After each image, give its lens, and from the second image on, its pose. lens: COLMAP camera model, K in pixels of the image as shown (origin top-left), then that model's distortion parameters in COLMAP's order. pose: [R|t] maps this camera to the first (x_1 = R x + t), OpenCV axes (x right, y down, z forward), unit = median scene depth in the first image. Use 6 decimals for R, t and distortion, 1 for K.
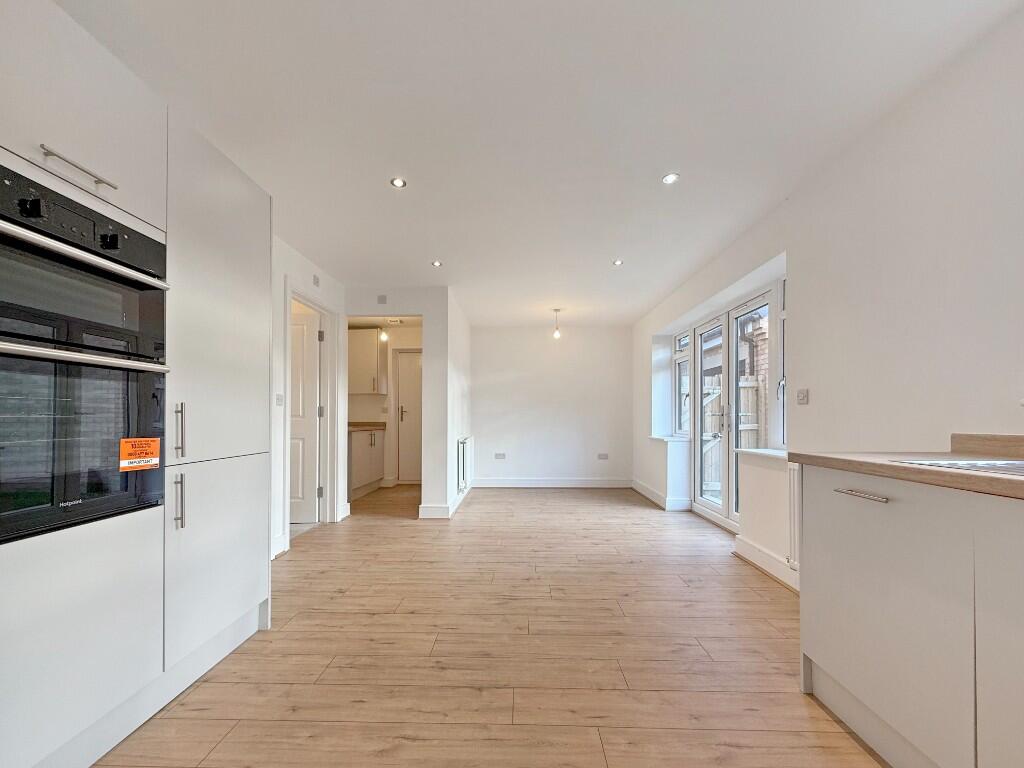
lens RADIAL K [[412.5, 0, 508.7], [0, 412.5, 413.7], [0, 0, 1]] dist [-0.000015, -0.000041]
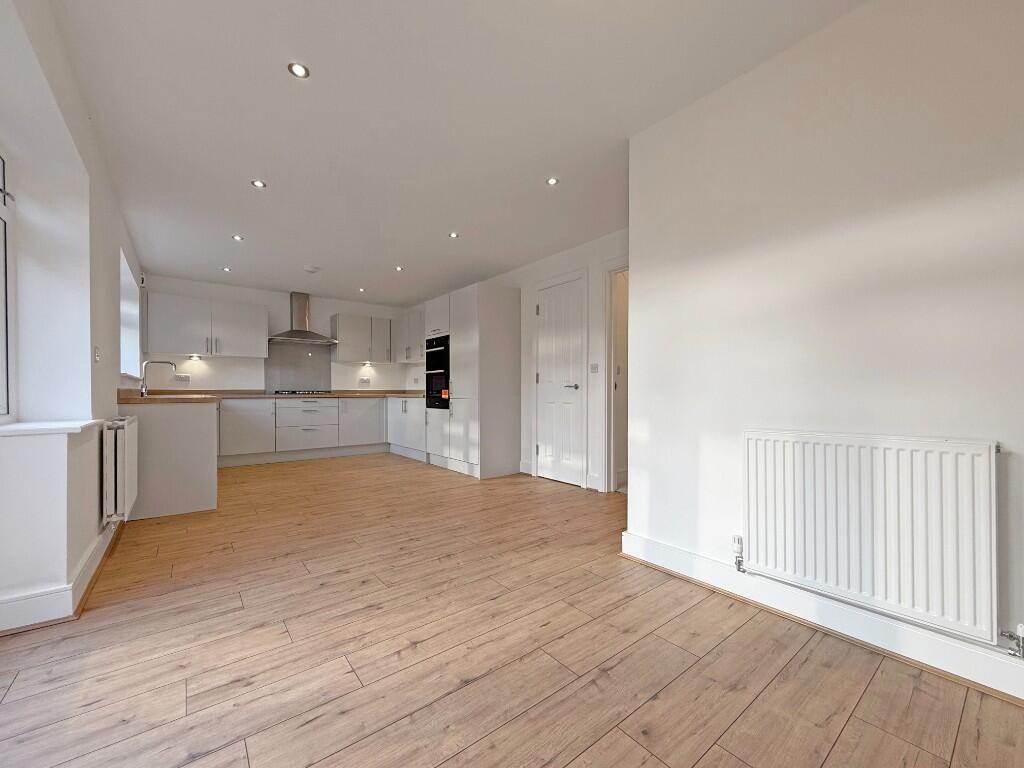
lens RADIAL K [[415.7, 0, 508.0], [0, 415.7, 388.9], [0, 0, 1]] dist [0.000520, 0.000194]
pose [[-0.767616, -0.002903, -0.640903, 0.358935], [0.008344, 0.999860, -0.014523, 0.036588], [0.640855, -0.016496, -0.767485, 1.399109]]
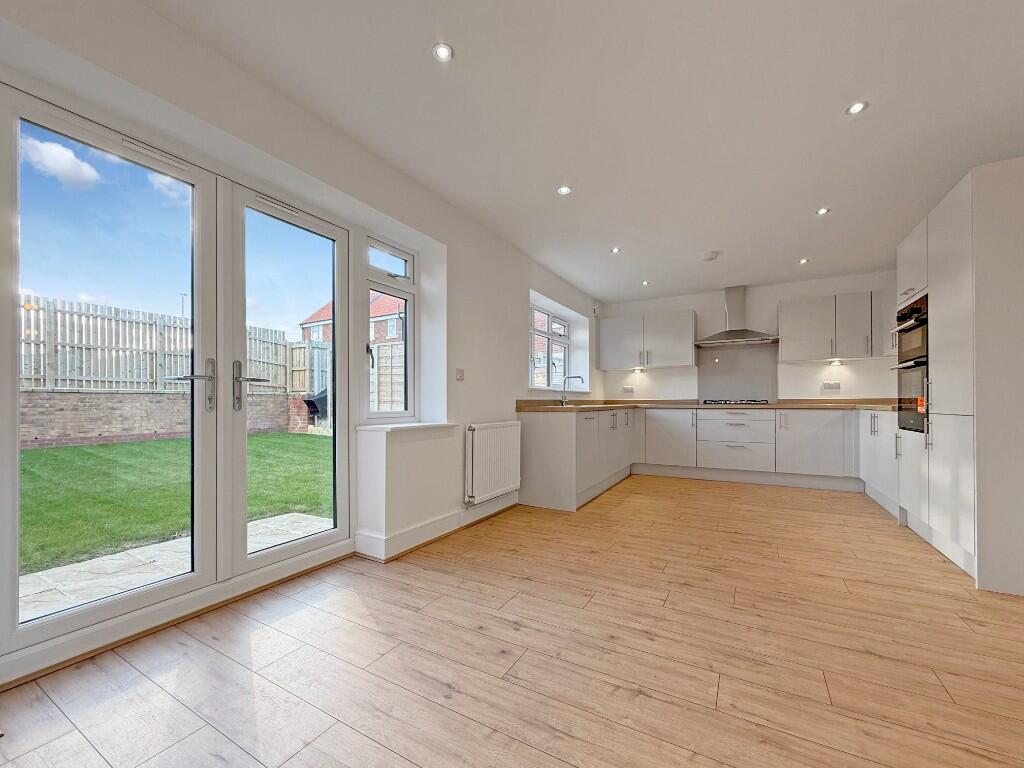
lens RADIAL K [[416.5, 0, 511.7], [0, 416.5, 400.8], [0, 0, 1]] dist [-0.001005, -0.000156]
pose [[-0.881651, 0.006031, 0.471864, -0.026437], [-0.000889, 0.999895, -0.014440, 0.035450], [-0.471901, -0.013151, -0.881553, 1.231929]]
